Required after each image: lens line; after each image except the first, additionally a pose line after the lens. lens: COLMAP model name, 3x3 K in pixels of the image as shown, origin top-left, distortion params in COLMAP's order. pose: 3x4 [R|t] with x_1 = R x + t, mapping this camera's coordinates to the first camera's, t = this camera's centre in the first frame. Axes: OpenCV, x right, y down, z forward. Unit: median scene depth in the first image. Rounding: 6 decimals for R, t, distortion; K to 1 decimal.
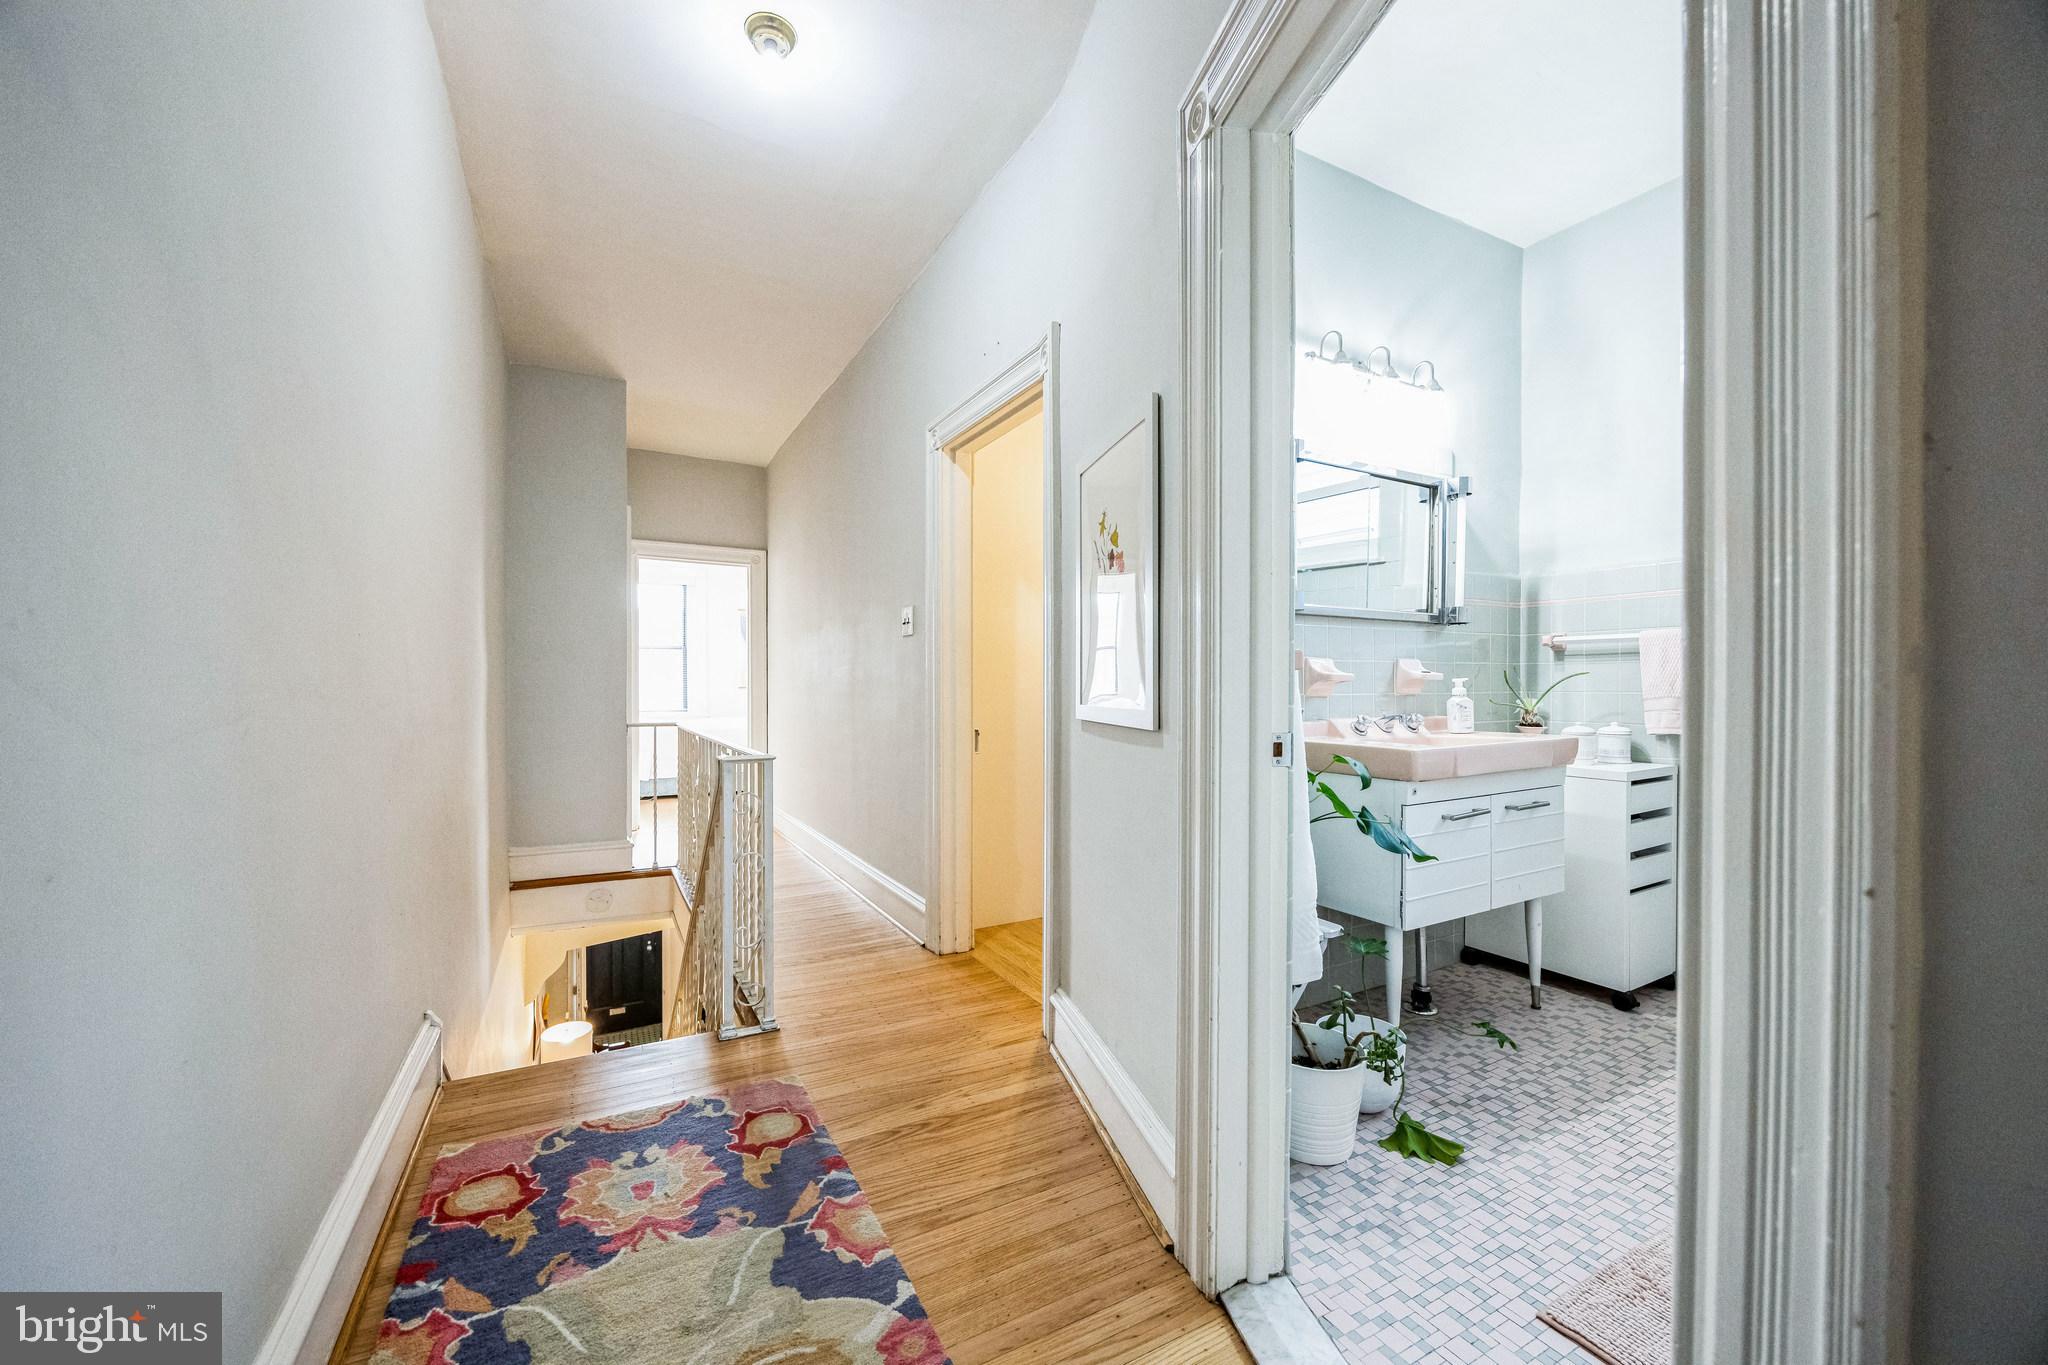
lens RADIAL K [[793.5, 0, 1023.2], [0, 793.5, 693.2], [0, 0, 1]] dist [0.001142, 0.000076]
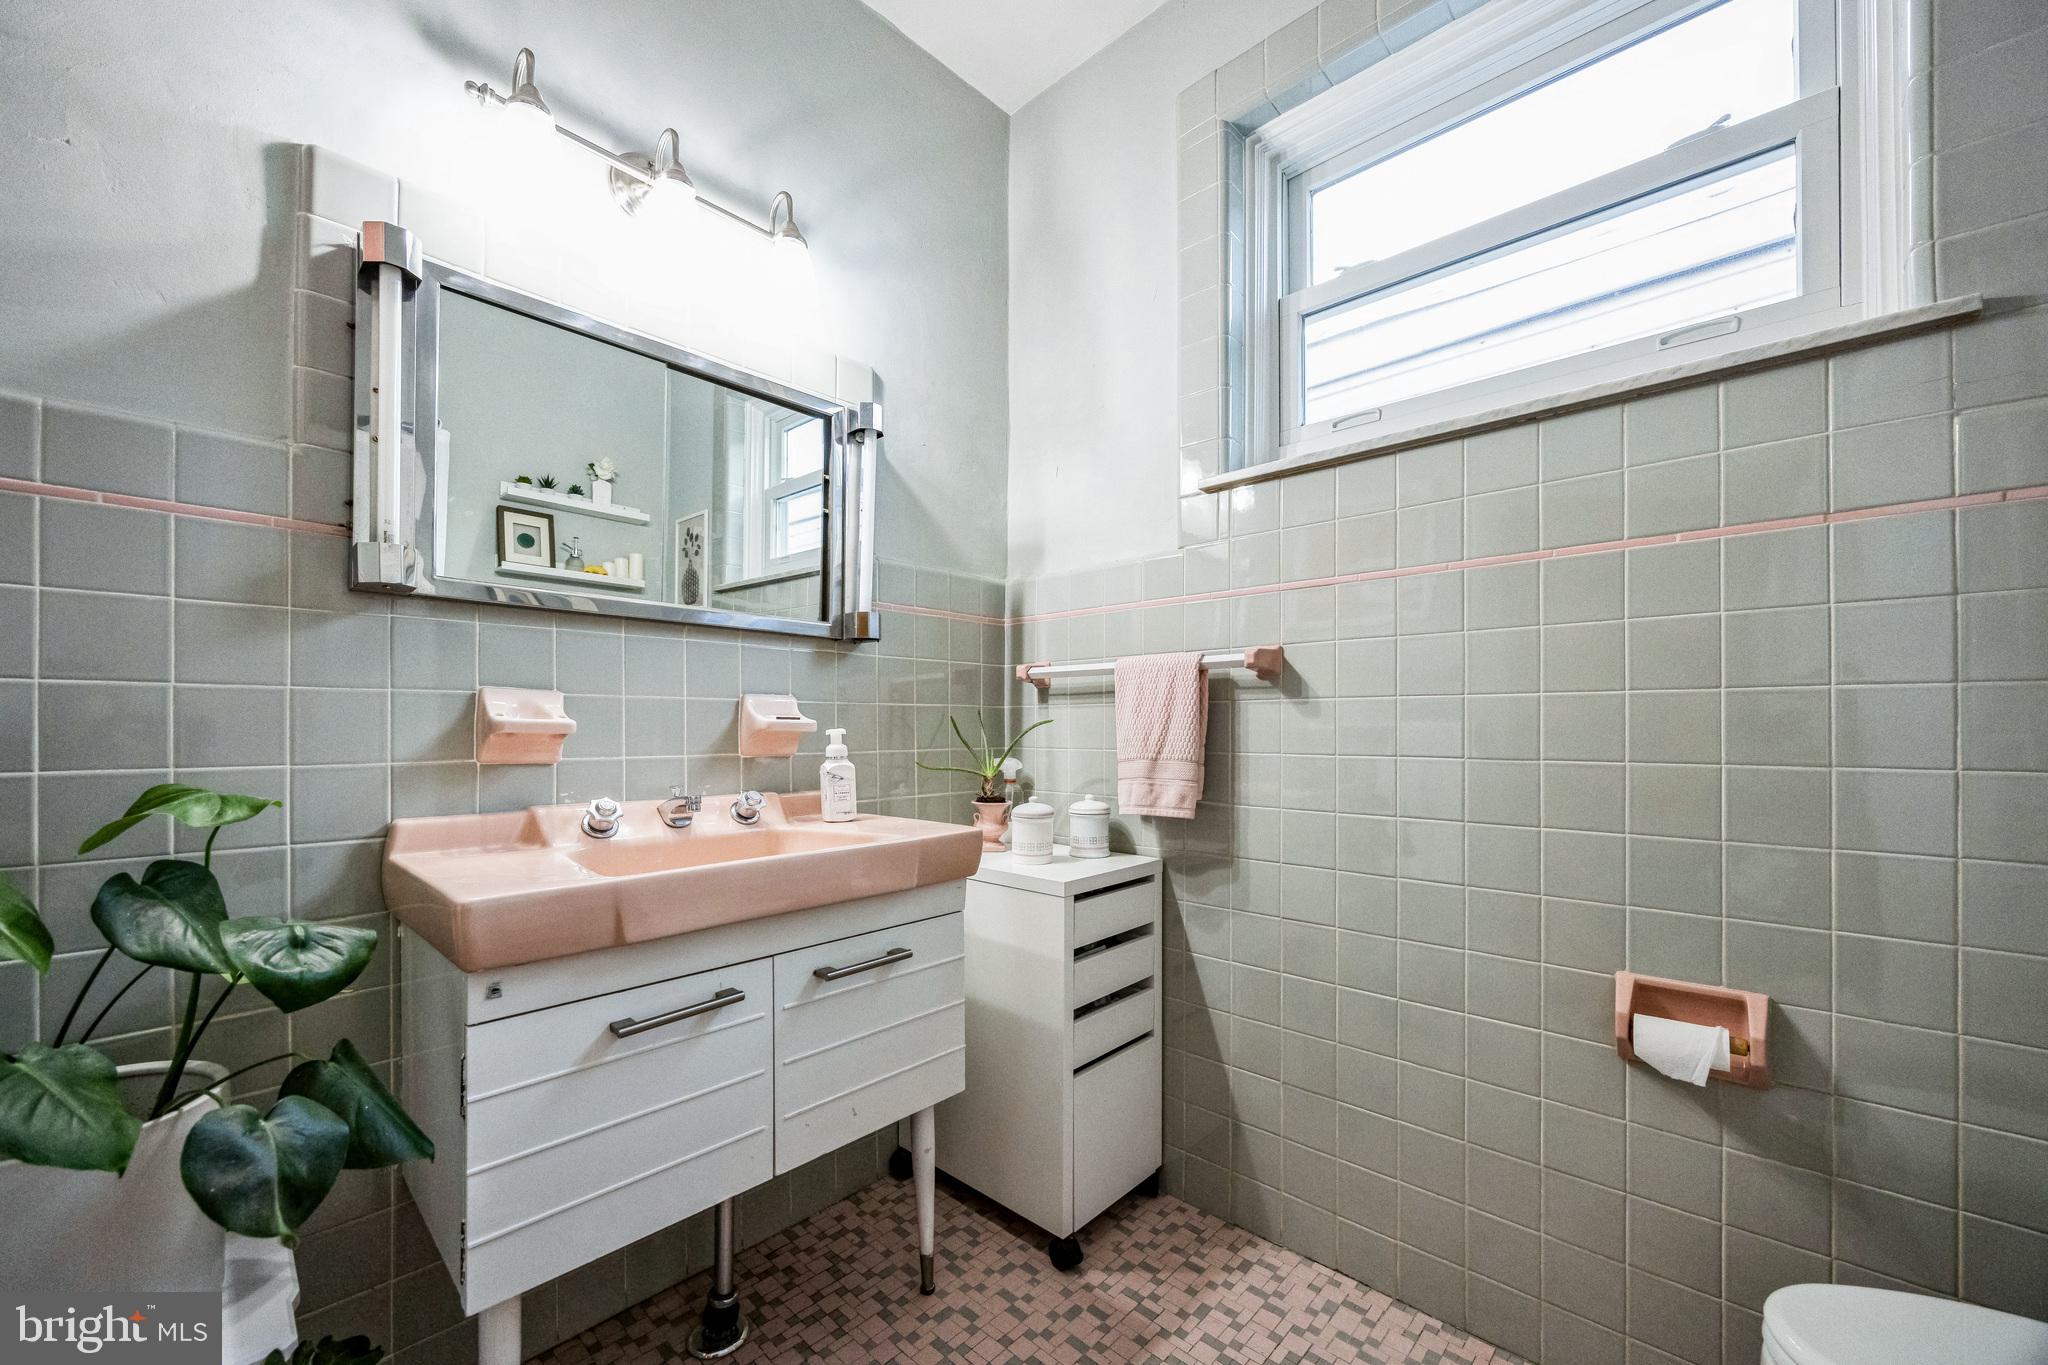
lens RADIAL K [[793.5, 0, 1066.9], [0, 793.5, 719.9], [0, 0, 1]] dist [0.001142, 0.000076]
pose [[0.942695, 0.006997, 0.333581, 0.510892], [0.000032, 0.999778, -0.021060, -0.012880], [-0.333655, 0.019864, 0.942486, 0.379662]]
